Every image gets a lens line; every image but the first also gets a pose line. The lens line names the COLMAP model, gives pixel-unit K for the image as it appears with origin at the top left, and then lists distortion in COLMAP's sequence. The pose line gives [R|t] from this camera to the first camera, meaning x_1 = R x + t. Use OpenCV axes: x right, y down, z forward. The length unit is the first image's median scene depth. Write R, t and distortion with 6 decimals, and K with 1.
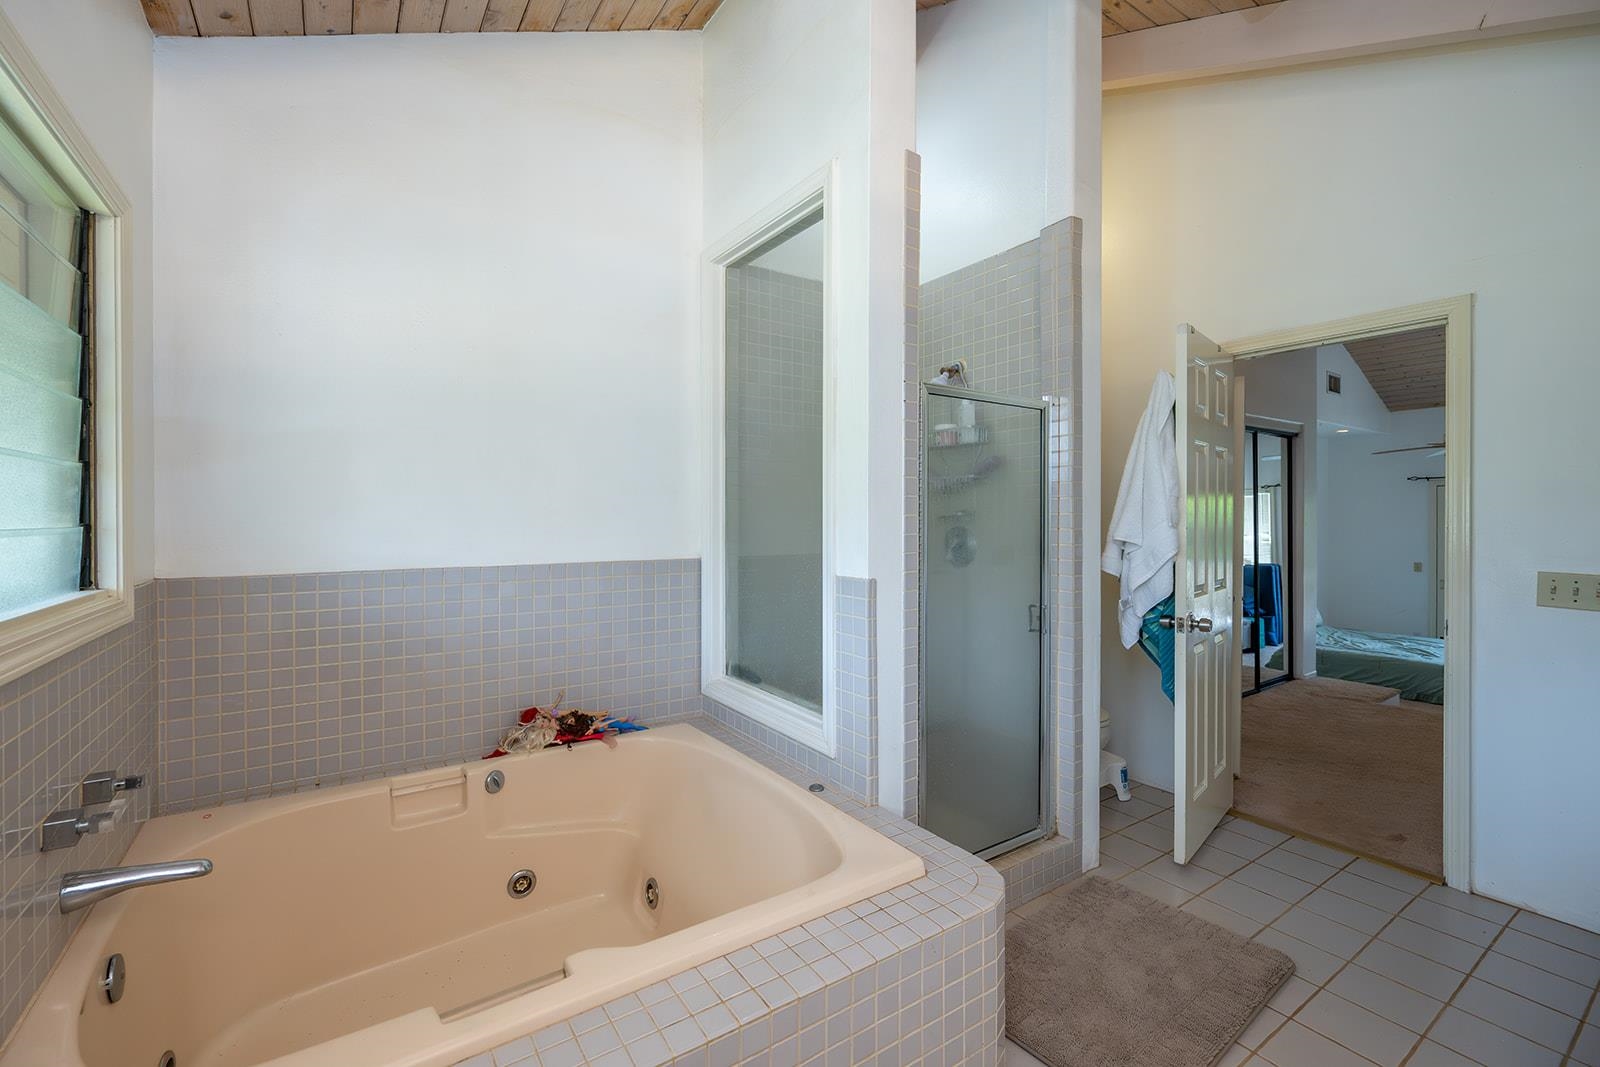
lens RADIAL K [[668.8, 0, 795.1], [0, 668.8, 517.9], [0, 0, 1]] dist [-0.000769, 0.000002]
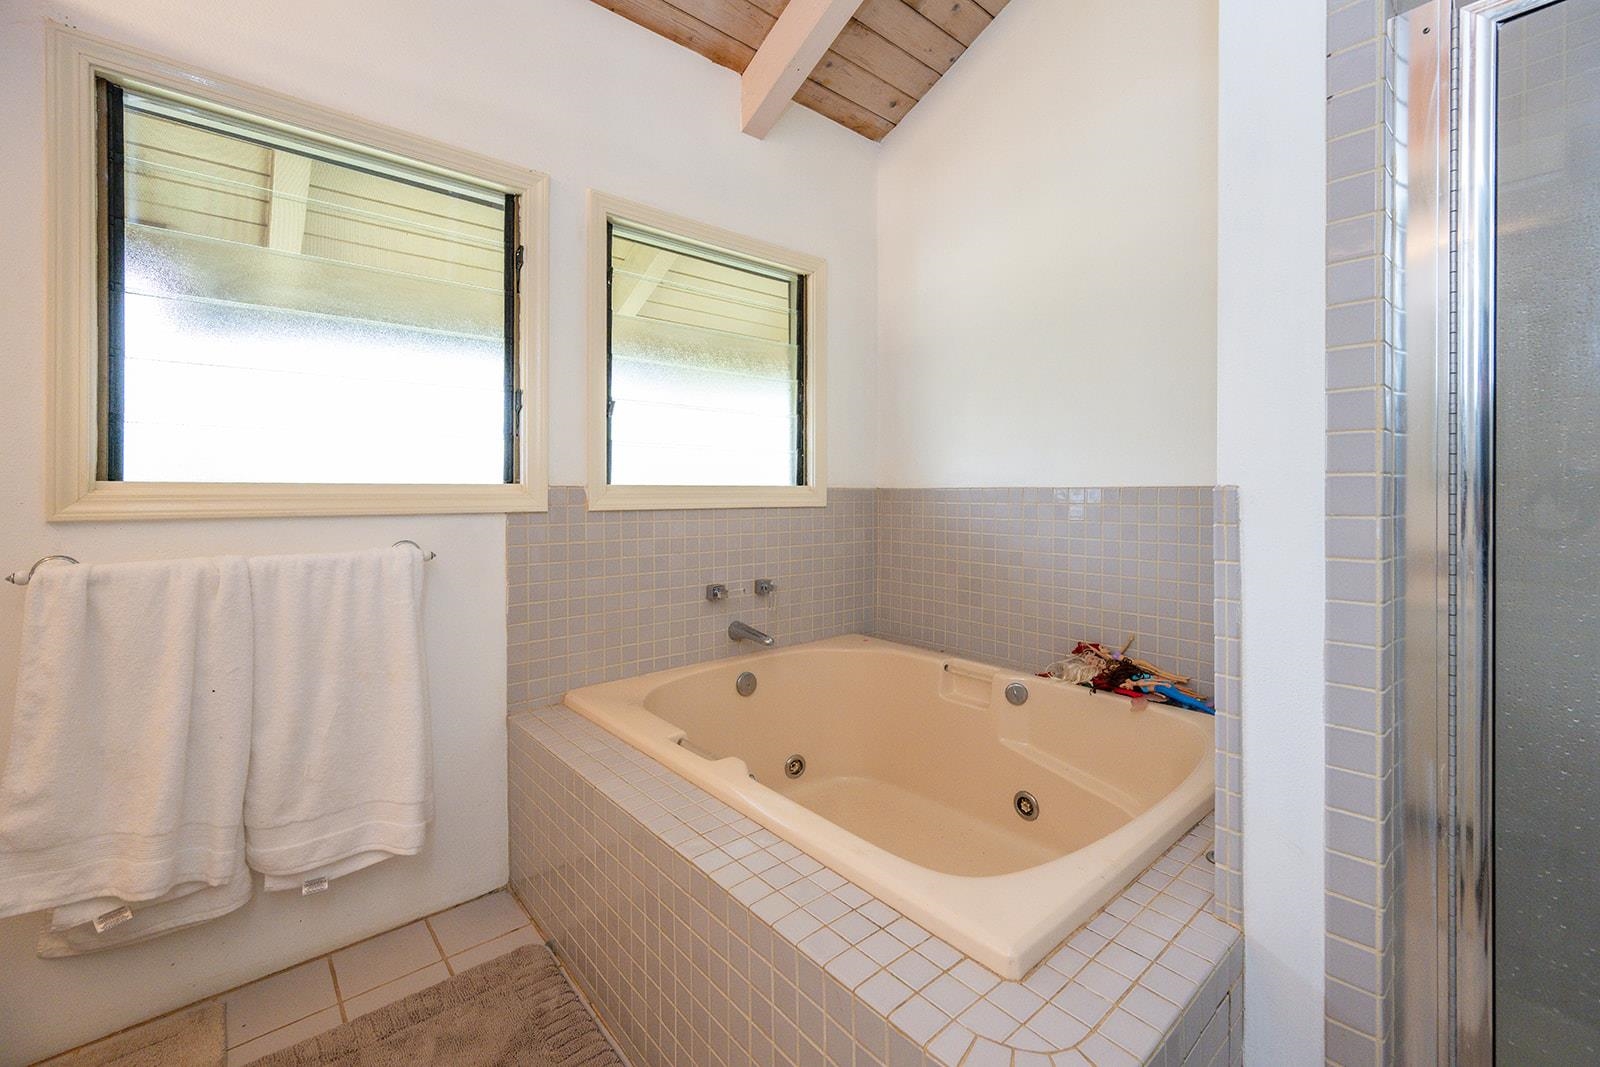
lens RADIAL K [[684.7, 0, 805.2], [0, 684.7, 493.4], [0, 0, 1]] dist [0.002321, 0.000294]
pose [[0.125480, 0.003158, -0.992091, 0.576025], [-0.002921, 0.999992, 0.002814, 0.092231], [0.992092, 0.002545, 0.125488, 0.580554]]
